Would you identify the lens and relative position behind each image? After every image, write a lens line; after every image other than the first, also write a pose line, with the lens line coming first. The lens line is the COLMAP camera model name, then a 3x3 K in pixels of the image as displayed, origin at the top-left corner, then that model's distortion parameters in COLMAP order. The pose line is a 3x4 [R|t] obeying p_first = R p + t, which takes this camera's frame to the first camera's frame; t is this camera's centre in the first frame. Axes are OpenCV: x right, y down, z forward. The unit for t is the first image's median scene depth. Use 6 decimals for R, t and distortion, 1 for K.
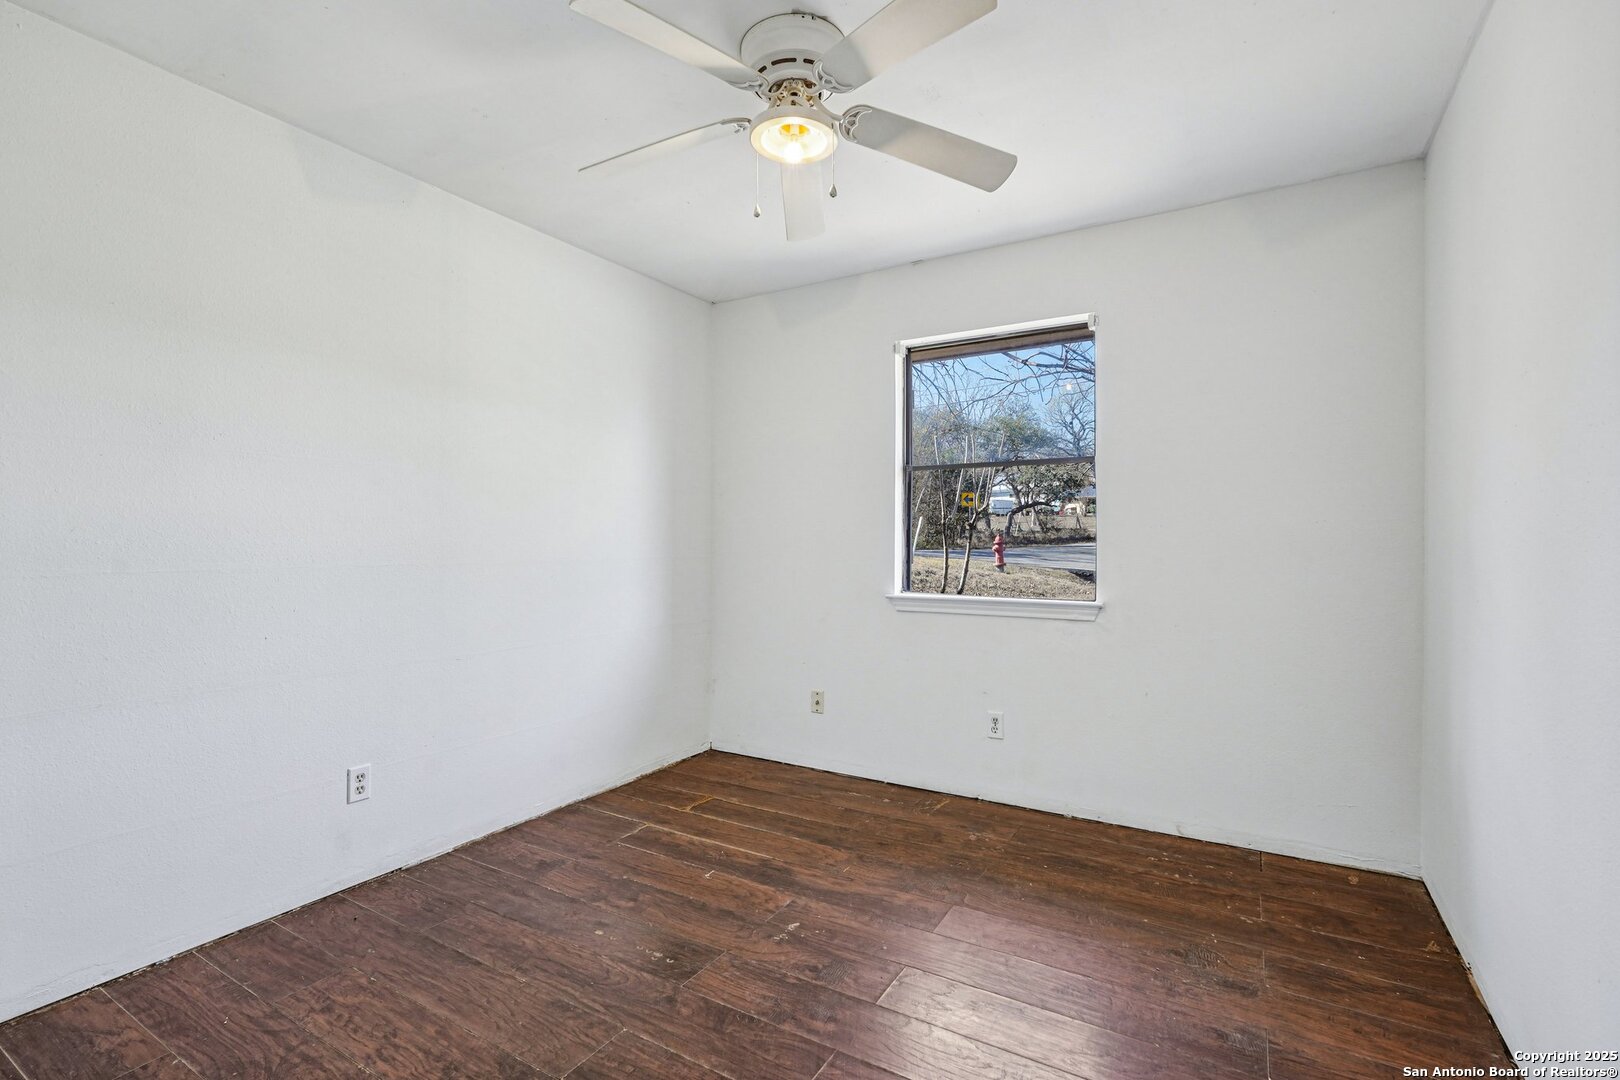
lens RADIAL K [[721.3, 0, 812.5], [0, 721.3, 542.4], [0, 0, 1]] dist [-0.012306, 0.005386]
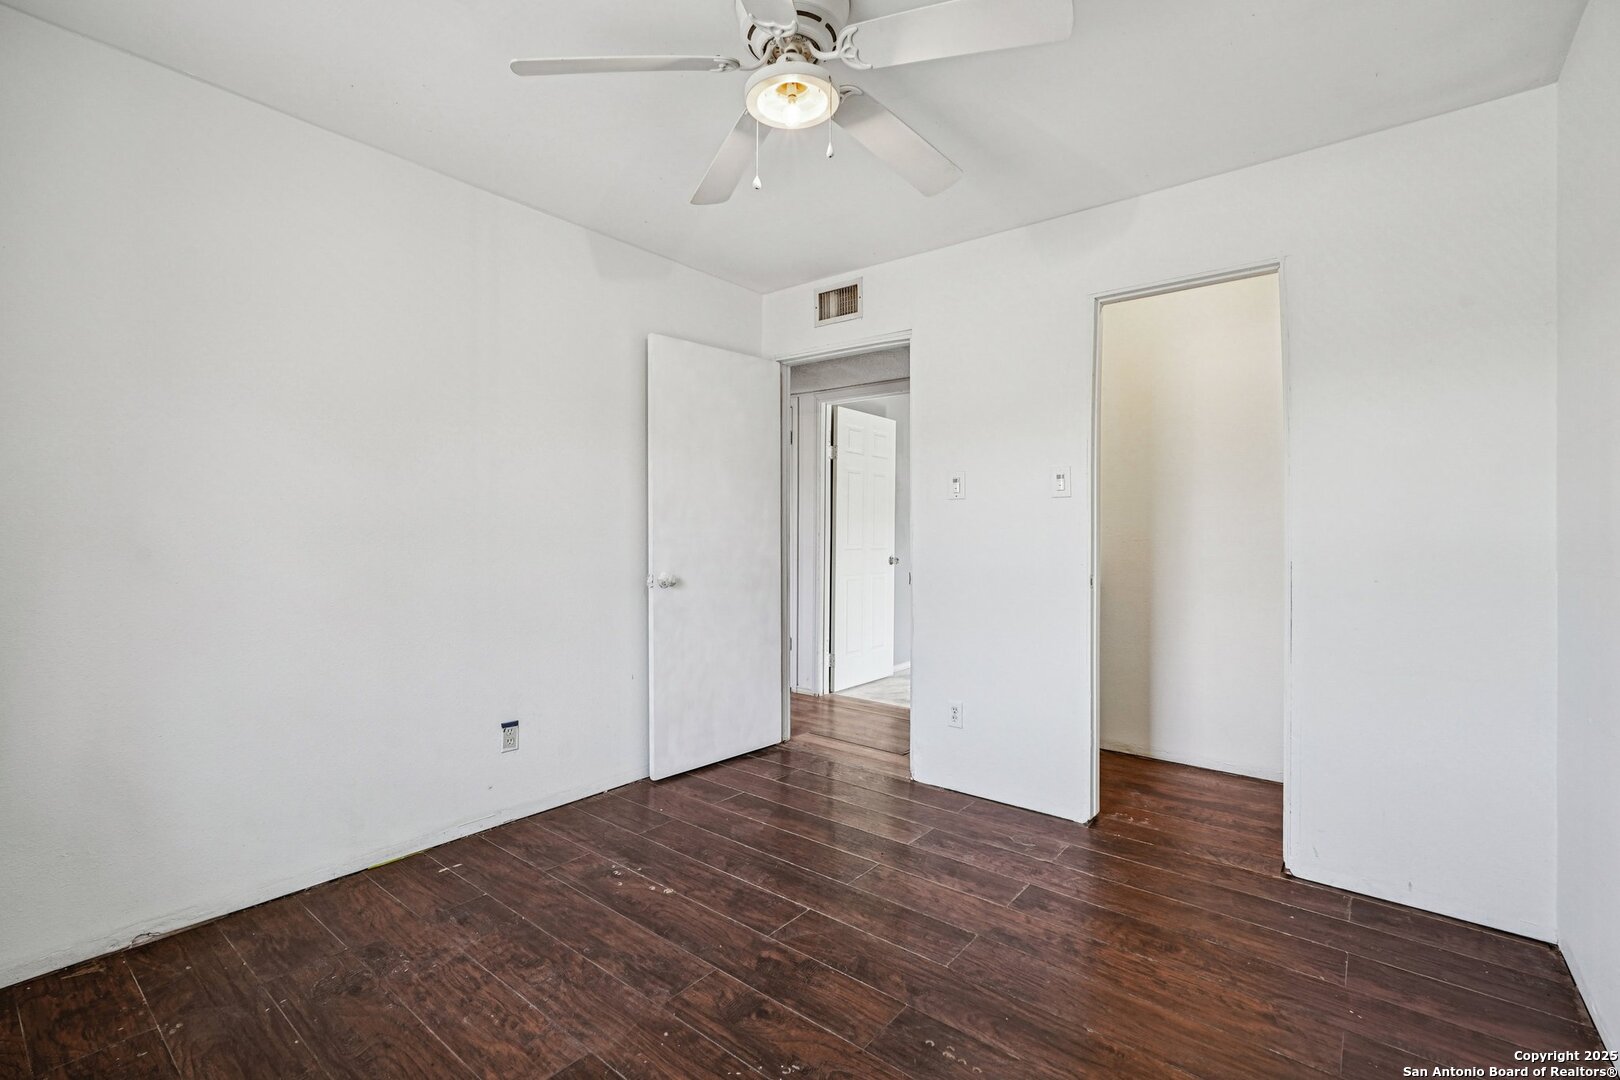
lens RADIAL K [[721.3, 0, 808.2], [0, 721.3, 537.4], [0, 0, 1]] dist [-0.012306, 0.005386]
pose [[-0.989164, -0.008399, 0.146572, -0.190825], [-0.008539, 0.999963, -0.000326, 0.006403], [-0.146564, -0.001574, -0.989200, 1.984501]]
